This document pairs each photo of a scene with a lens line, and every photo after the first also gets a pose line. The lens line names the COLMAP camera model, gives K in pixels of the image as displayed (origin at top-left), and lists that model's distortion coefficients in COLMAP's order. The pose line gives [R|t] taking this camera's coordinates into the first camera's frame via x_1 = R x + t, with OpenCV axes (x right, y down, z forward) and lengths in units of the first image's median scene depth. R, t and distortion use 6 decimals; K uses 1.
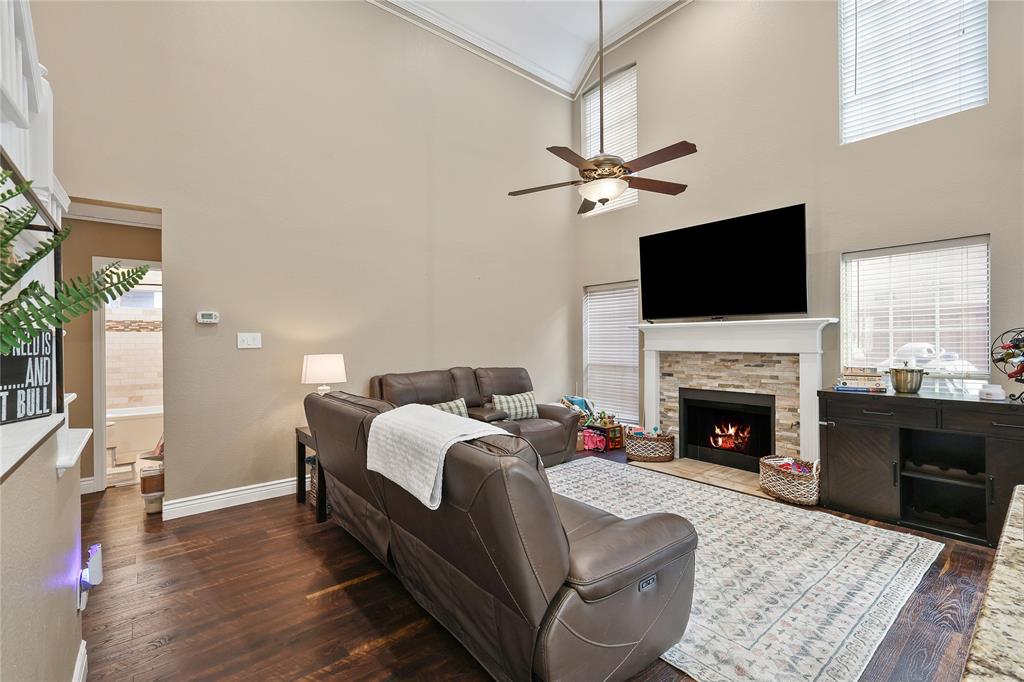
lens RADIAL K [[440.6, 0, 512.0], [0, 440.6, 341.0], [0, 0, 1]] dist [0.003148, -0.000197]
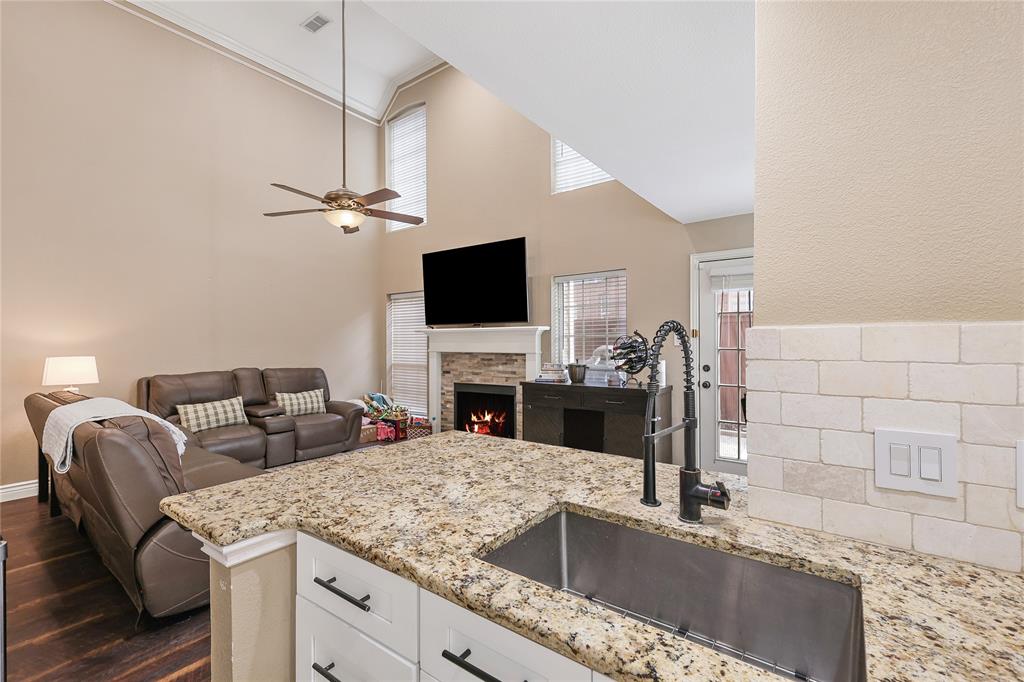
lens RADIAL K [[440.6, 0, 512.0], [0, 440.6, 341.0], [0, 0, 1]] dist [0.003148, -0.000197]
pose [[0.973138, 0.001081, 0.230219, 0.273957], [-0.000581, 0.999997, -0.002238, -0.004655], [-0.230221, 0.002044, 0.973136, -0.198754]]
